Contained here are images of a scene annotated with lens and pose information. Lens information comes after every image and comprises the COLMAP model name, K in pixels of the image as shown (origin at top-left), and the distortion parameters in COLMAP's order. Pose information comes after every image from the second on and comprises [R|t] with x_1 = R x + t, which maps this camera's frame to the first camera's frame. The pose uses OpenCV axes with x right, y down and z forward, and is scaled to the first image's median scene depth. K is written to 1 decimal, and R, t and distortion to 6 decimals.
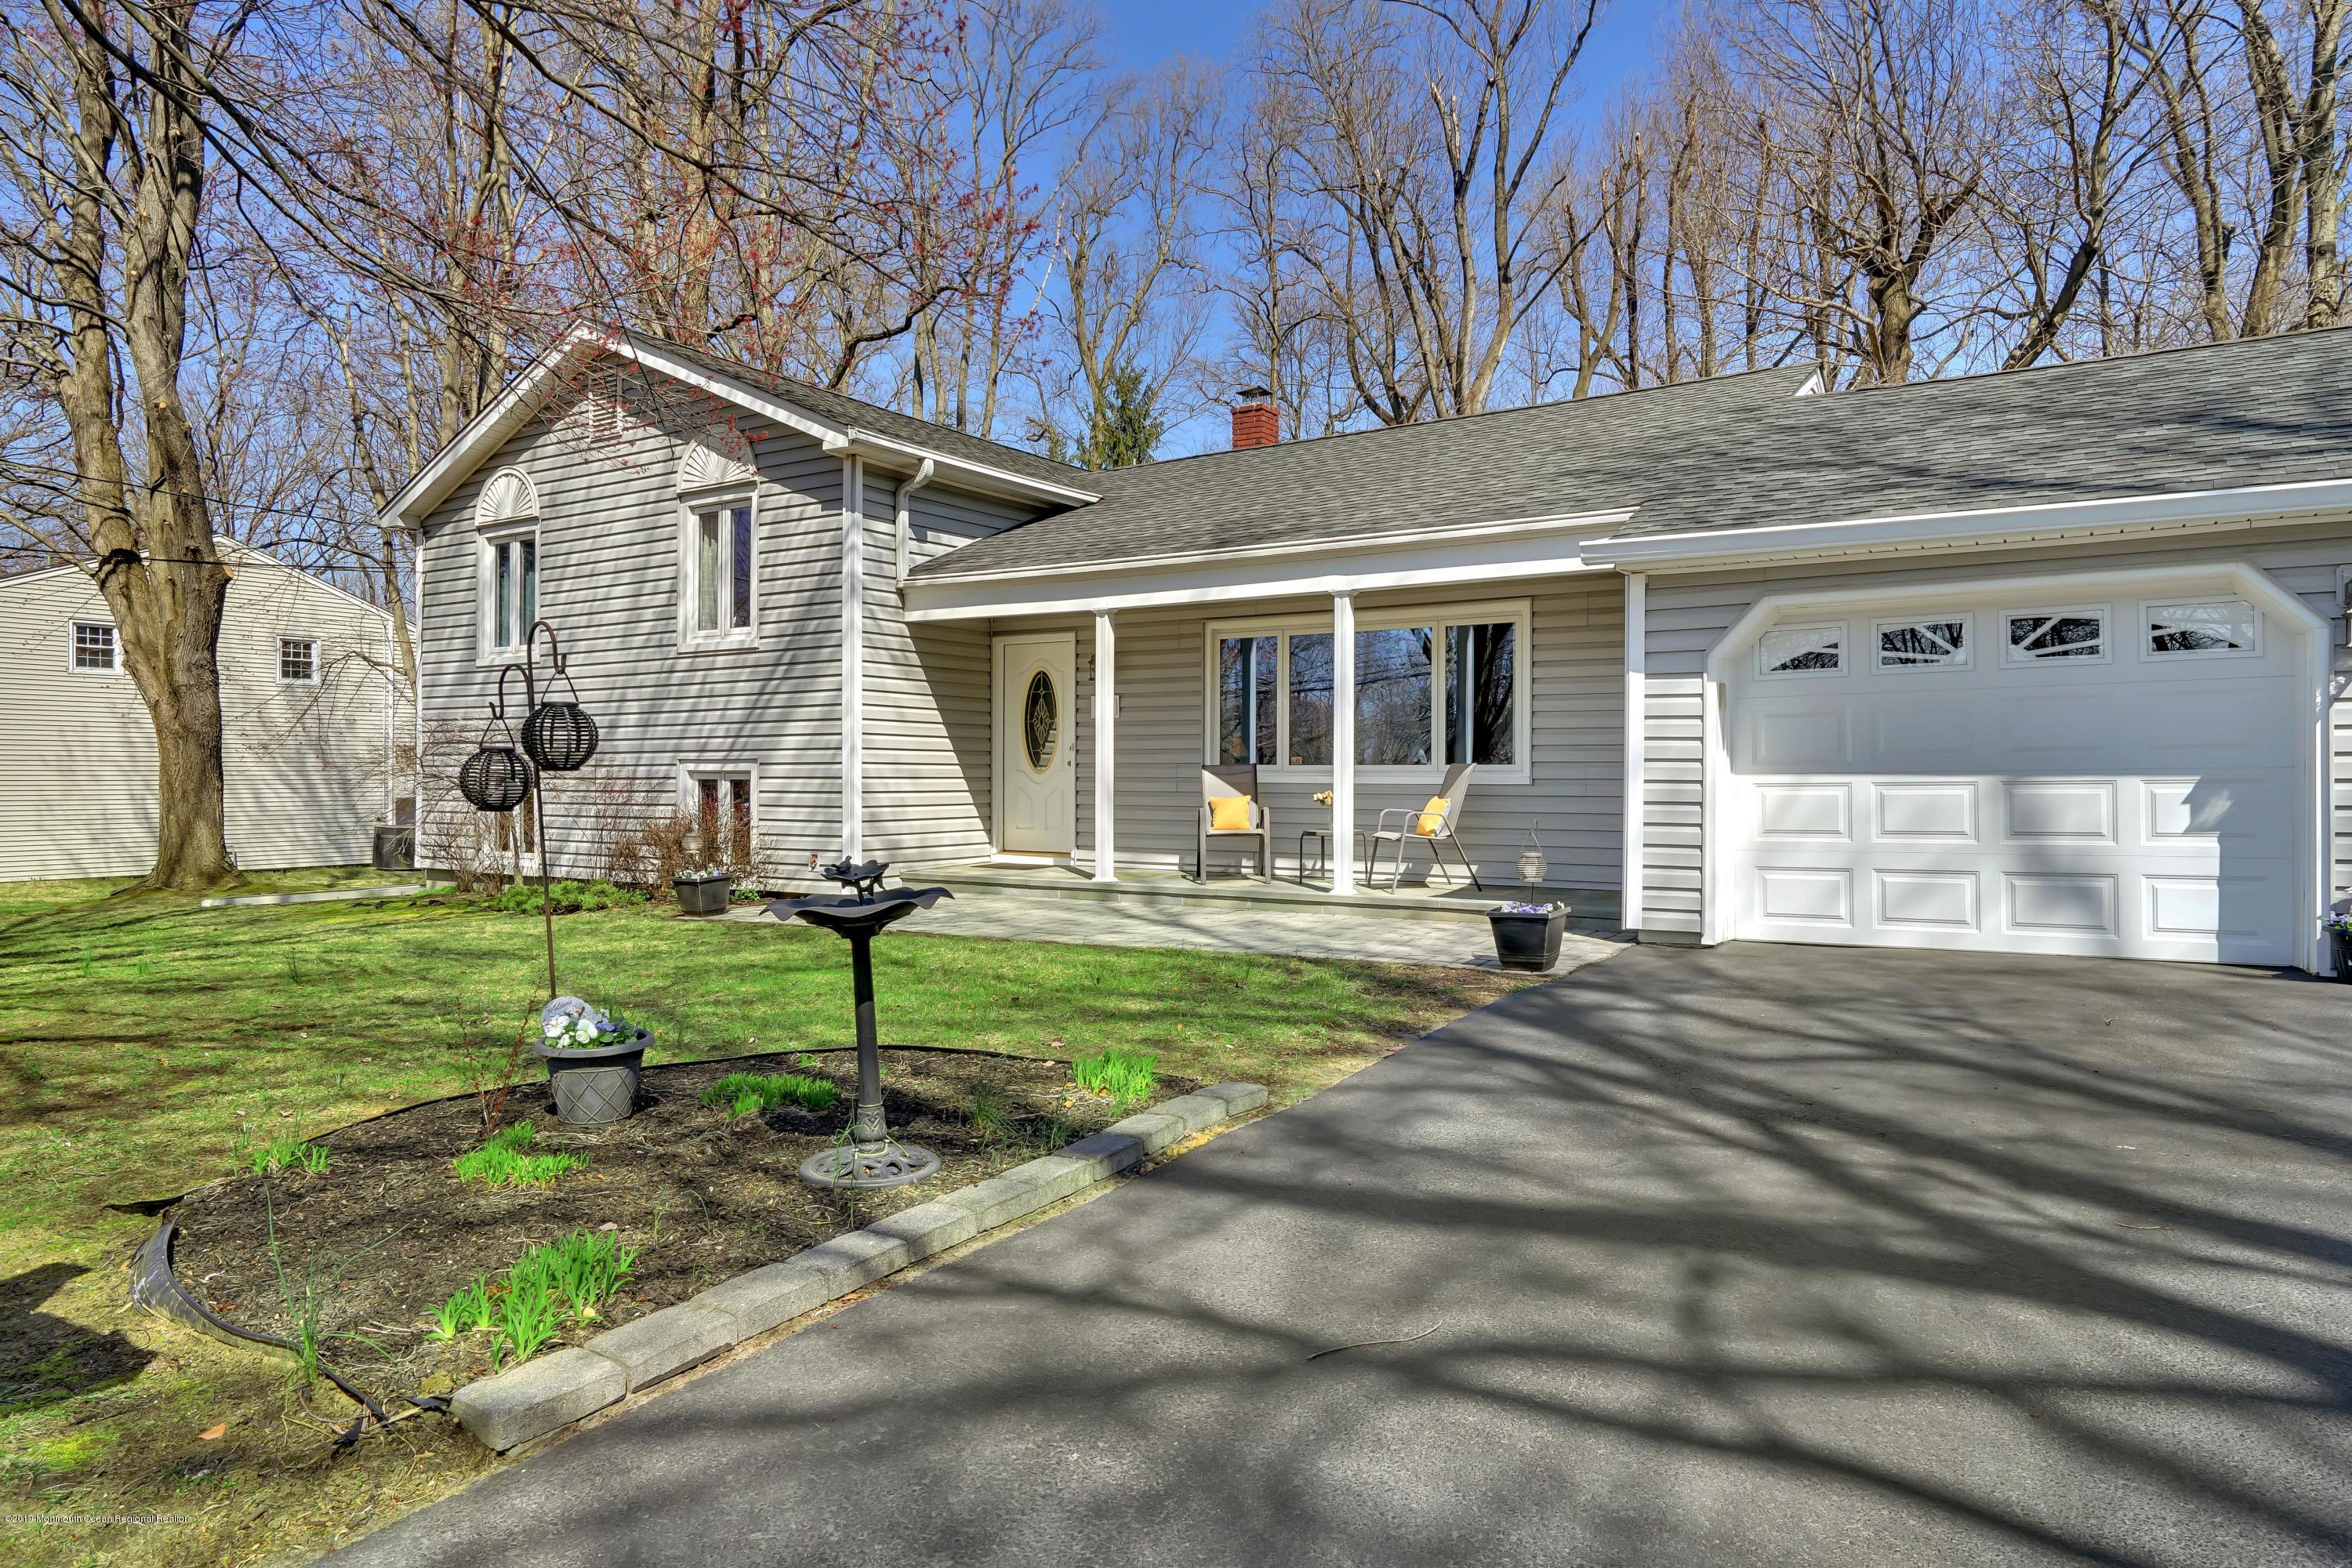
lens RADIAL K [[1246.1, 0, 1159.8], [0, 1246.1, 760.1], [0, 0, 1]] dist [-0.000618, 0.000383]
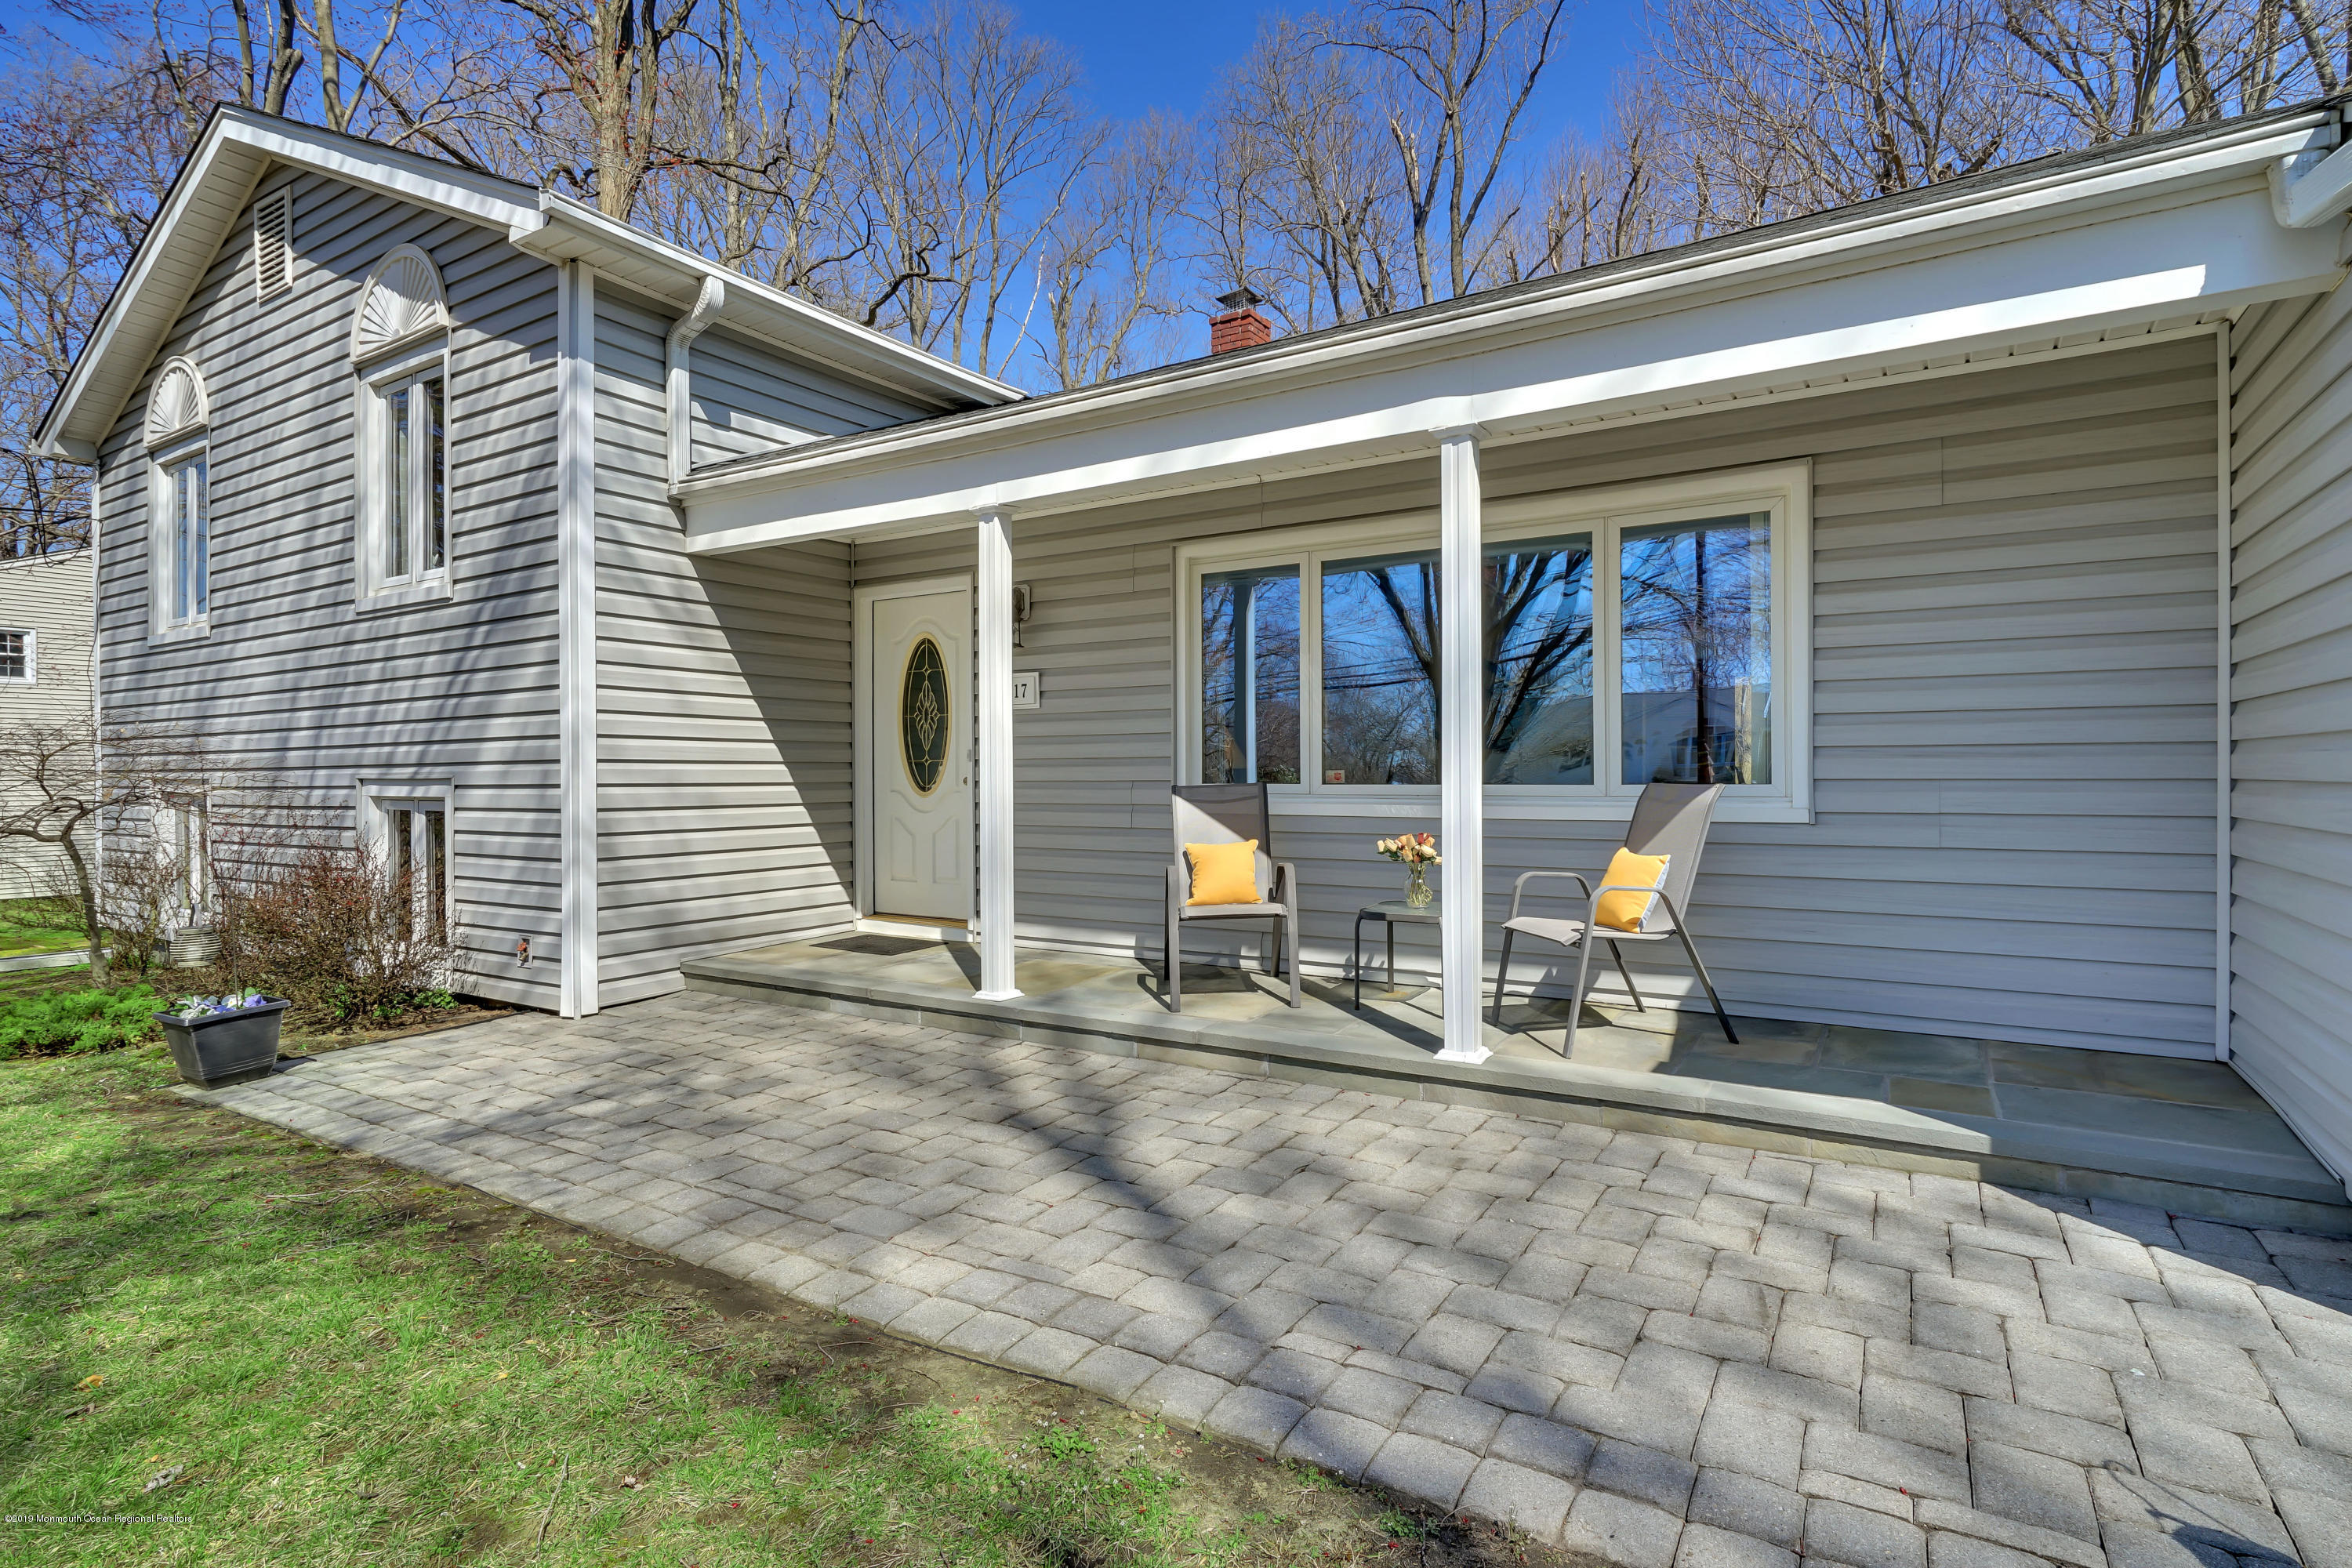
lens RADIAL K [[1111.8, 0, 1158.6], [0, 1111.8, 783.9], [0, 0, 1]] dist [0.000216, 0.000251]
pose [[0.999855, -0.008118, 0.014939, 0.018469], [0.007832, 0.999787, 0.019082, -0.006103], [-0.015091, -0.018962, 0.999706, 0.446178]]
